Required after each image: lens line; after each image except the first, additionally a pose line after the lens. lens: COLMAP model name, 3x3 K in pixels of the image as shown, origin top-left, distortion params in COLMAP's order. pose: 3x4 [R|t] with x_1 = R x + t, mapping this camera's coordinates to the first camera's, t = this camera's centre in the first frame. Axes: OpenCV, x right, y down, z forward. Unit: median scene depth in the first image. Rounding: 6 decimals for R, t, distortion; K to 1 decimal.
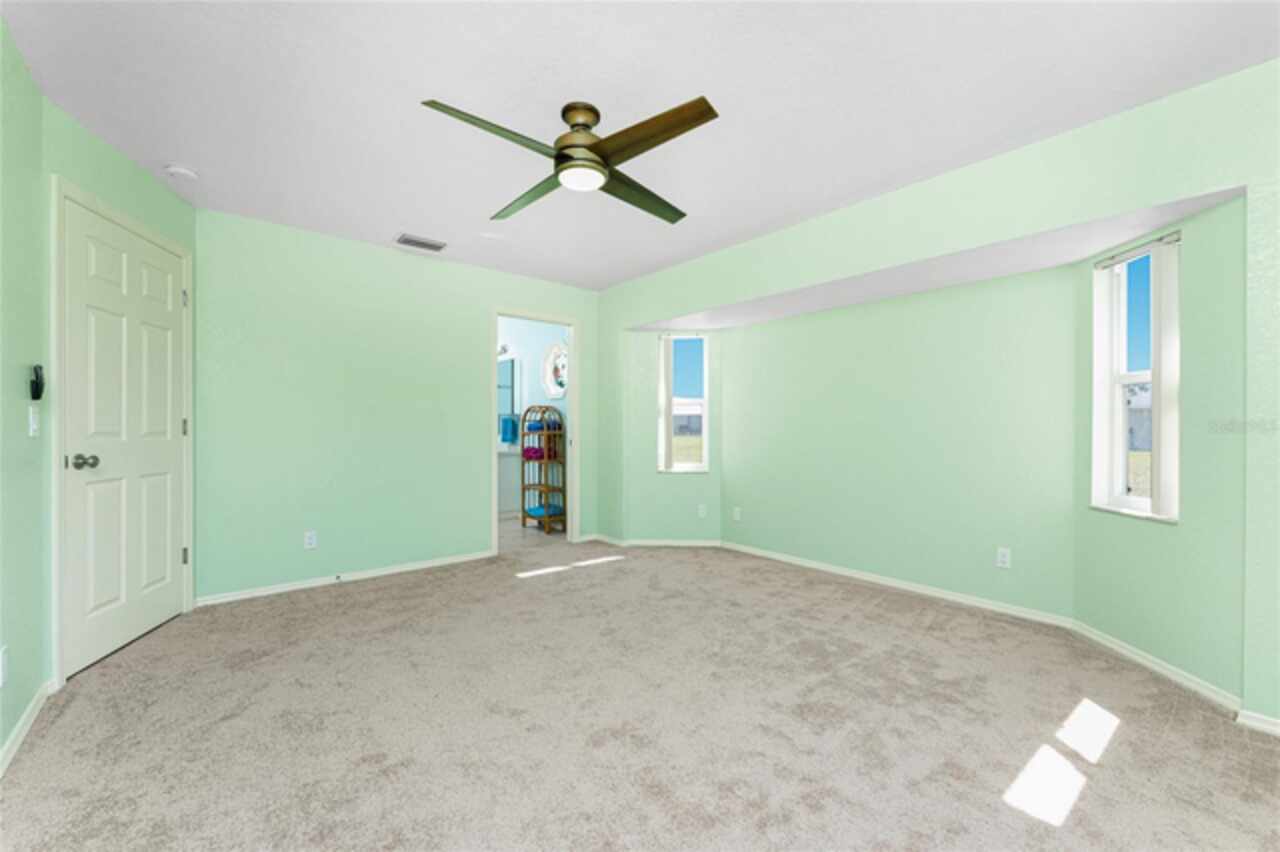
lens RADIAL K [[523.2, 0, 637.4], [0, 523.2, 429.4], [0, 0, 1]] dist [-0.003815, -0.000067]
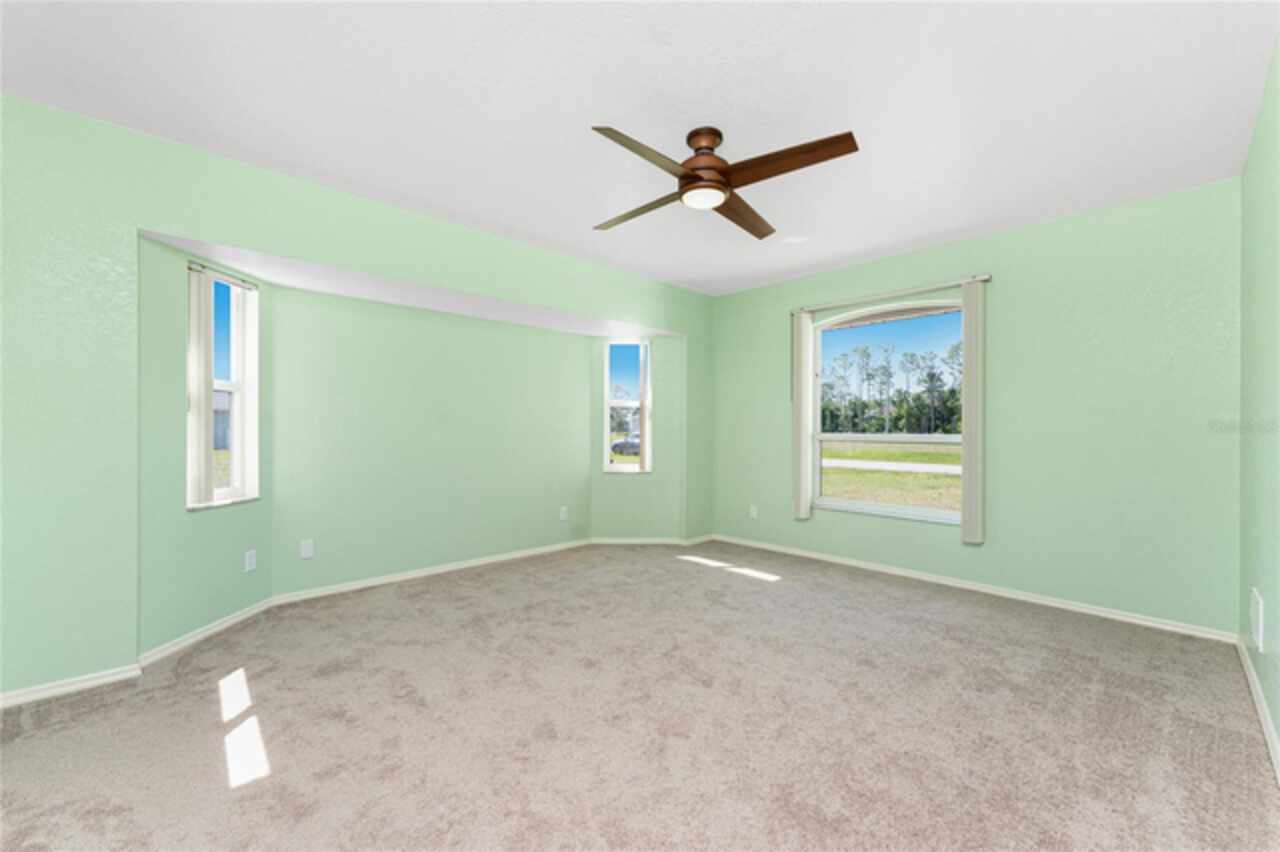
lens RADIAL K [[487.7, 0, 637.2], [0, 487.7, 429.4], [0, 0, 1]] dist [-0.001244, -0.000035]
pose [[-0.064060, -0.002429, 0.997943, -0.702543], [-0.003525, 0.999991, 0.002207, -0.009898], [-0.997940, -0.003377, -0.064068, 0.789424]]
